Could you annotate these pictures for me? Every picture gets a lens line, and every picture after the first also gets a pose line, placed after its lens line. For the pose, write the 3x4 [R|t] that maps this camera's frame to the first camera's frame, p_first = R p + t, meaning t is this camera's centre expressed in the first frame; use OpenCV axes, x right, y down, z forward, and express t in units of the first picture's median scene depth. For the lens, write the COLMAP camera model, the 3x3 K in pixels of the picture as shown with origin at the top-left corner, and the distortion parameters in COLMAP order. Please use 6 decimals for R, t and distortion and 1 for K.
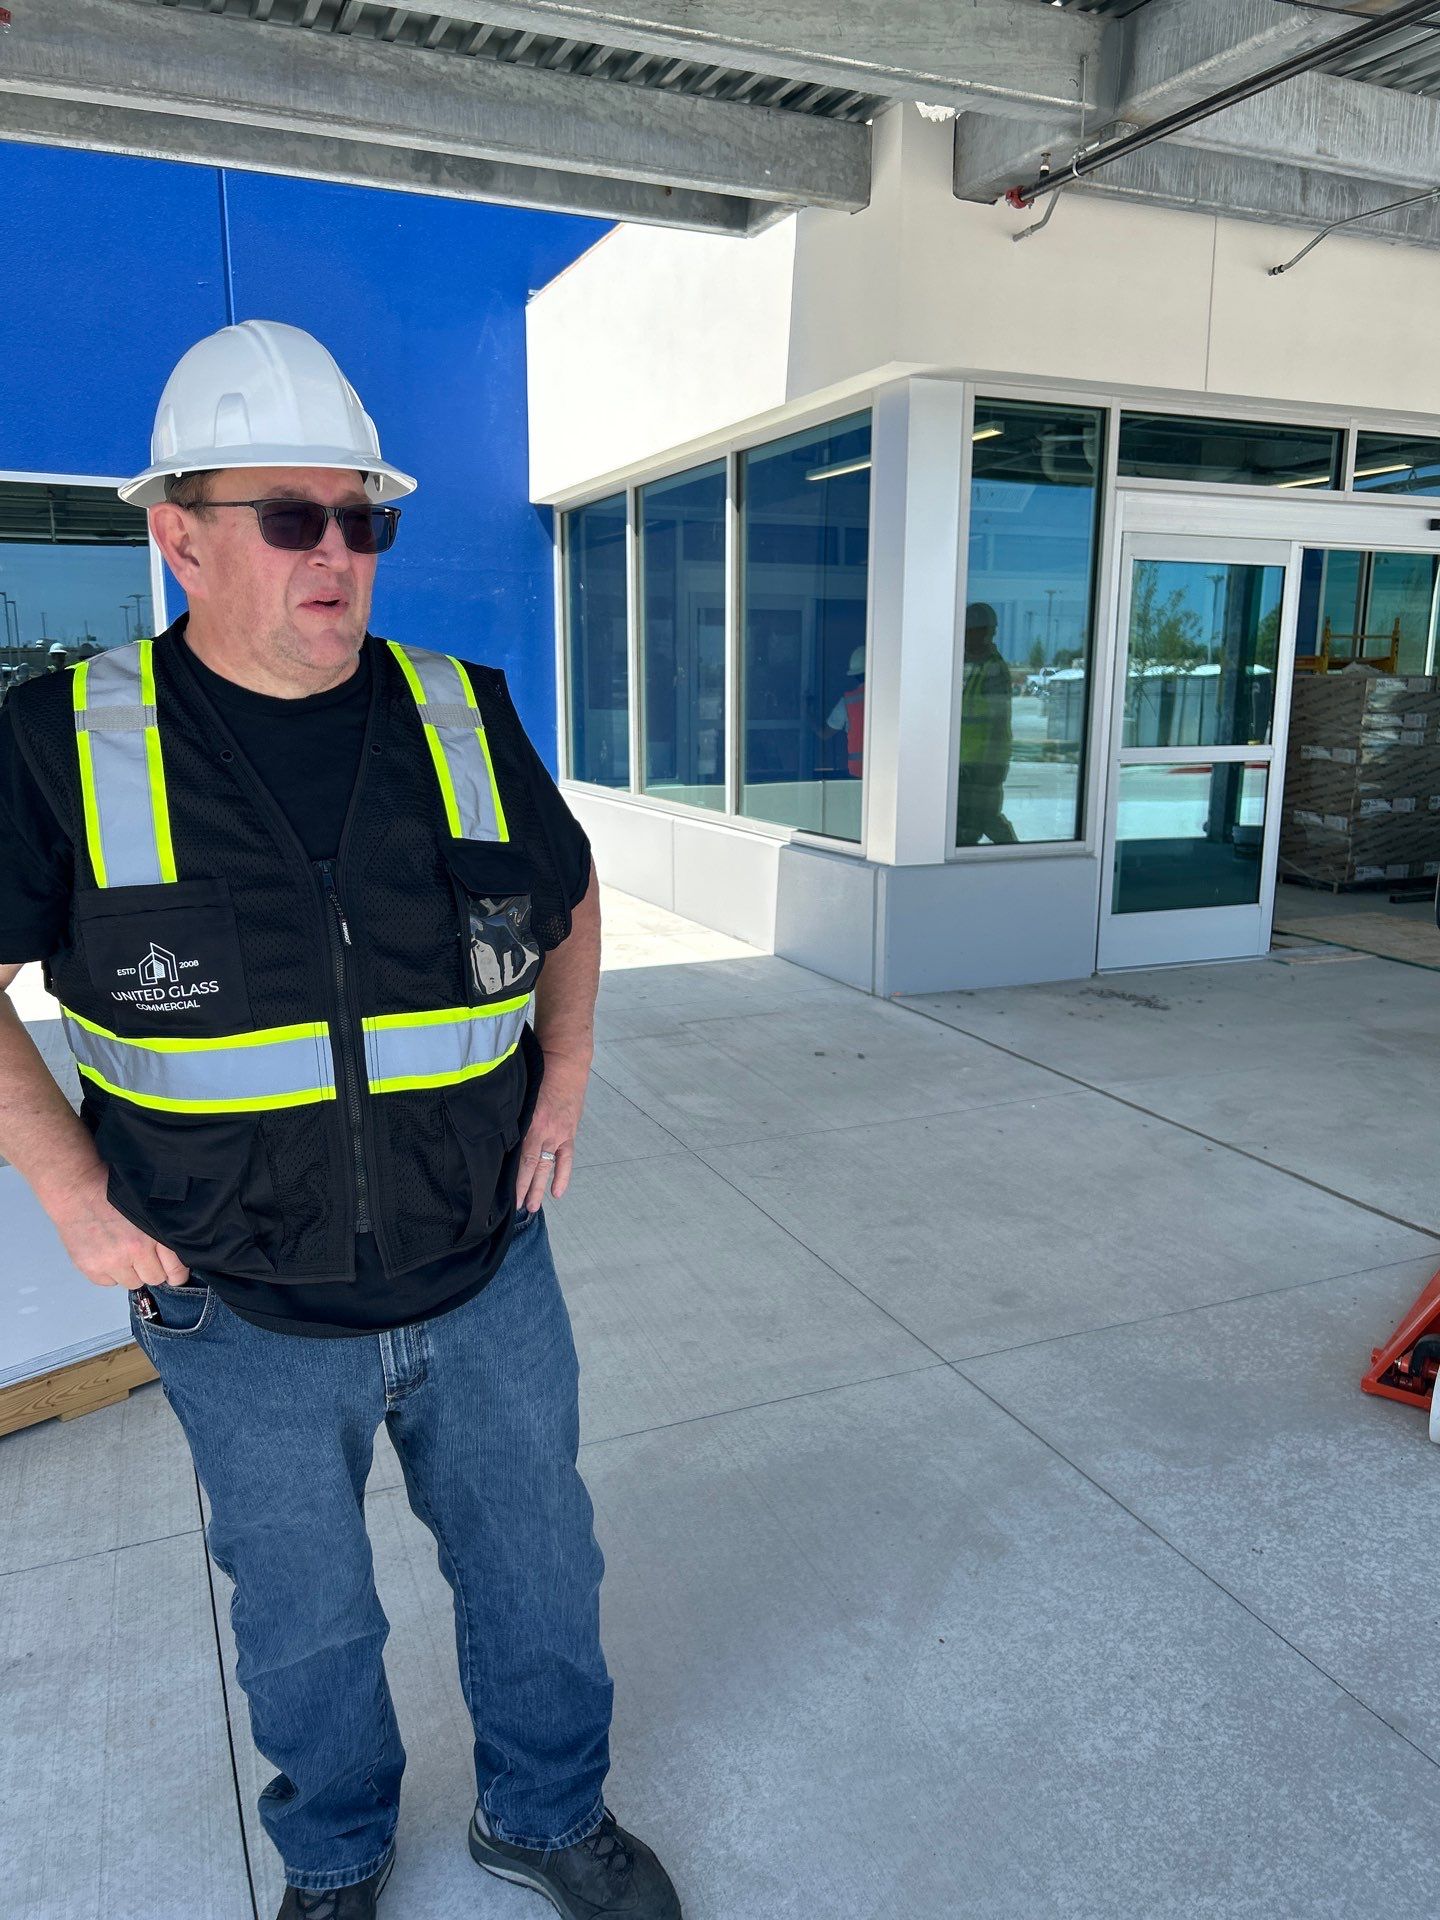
lens RADIAL K [[1436.5, 0, 728.2], [0, 1436.5, 966.0], [0, 0, 1]] dist [0.048934, -0.053679]
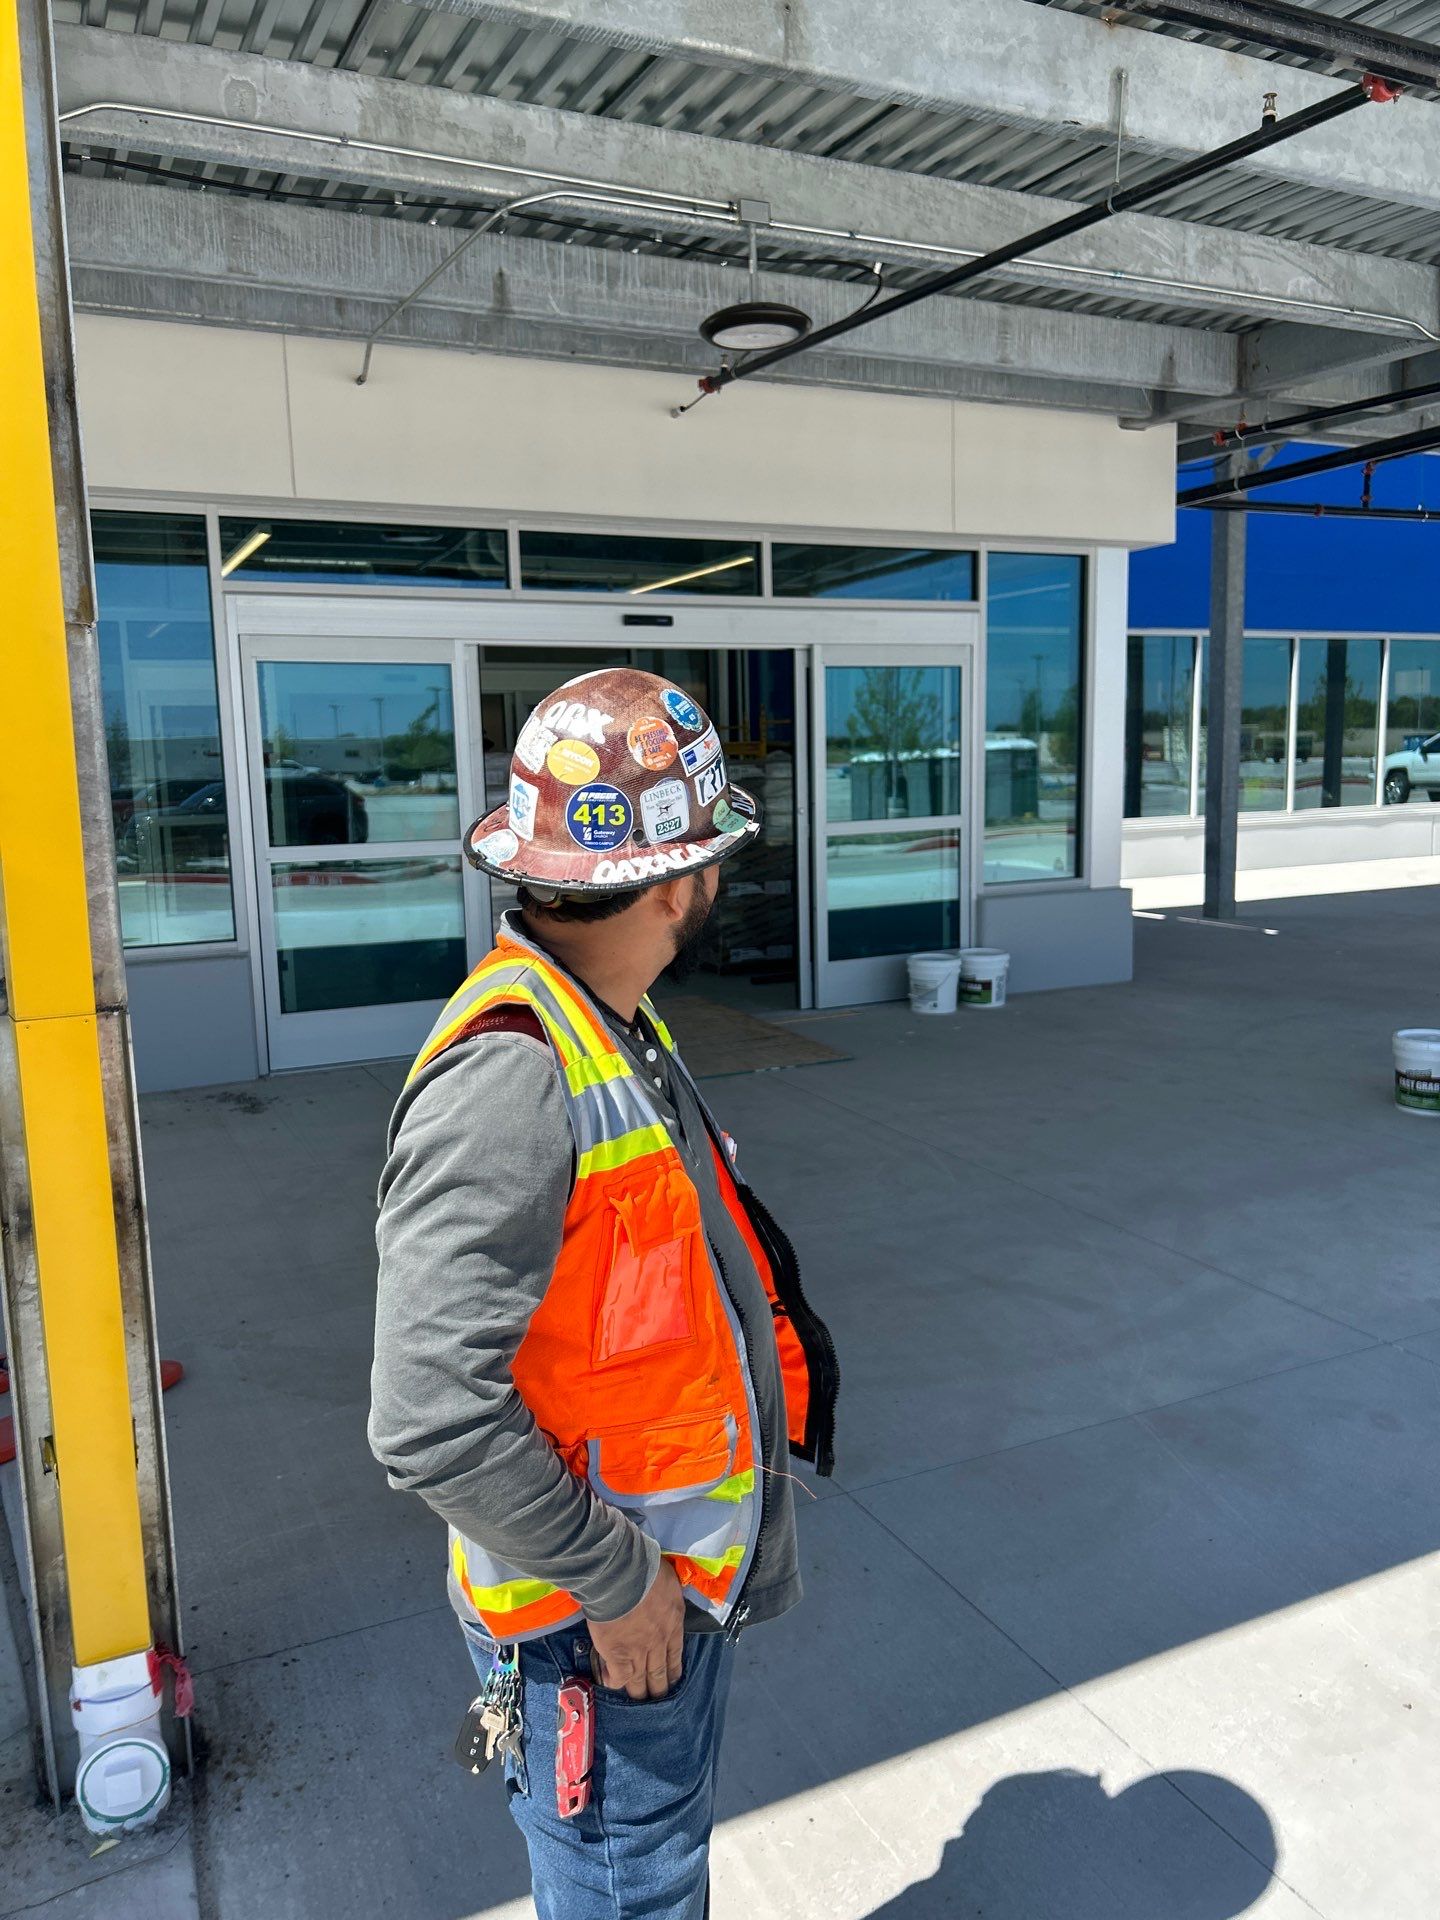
lens RADIAL K [[1436.5, 0, 728.2], [0, 1436.5, 966.0], [0, 0, 1]] dist [0.048934, -0.053679]
pose [[0.998412, -0.037522, 0.042013, 0.541552], [0.039857, 0.997623, -0.056211, -0.000462], [-0.039804, 0.057797, 0.997535, -0.003273]]
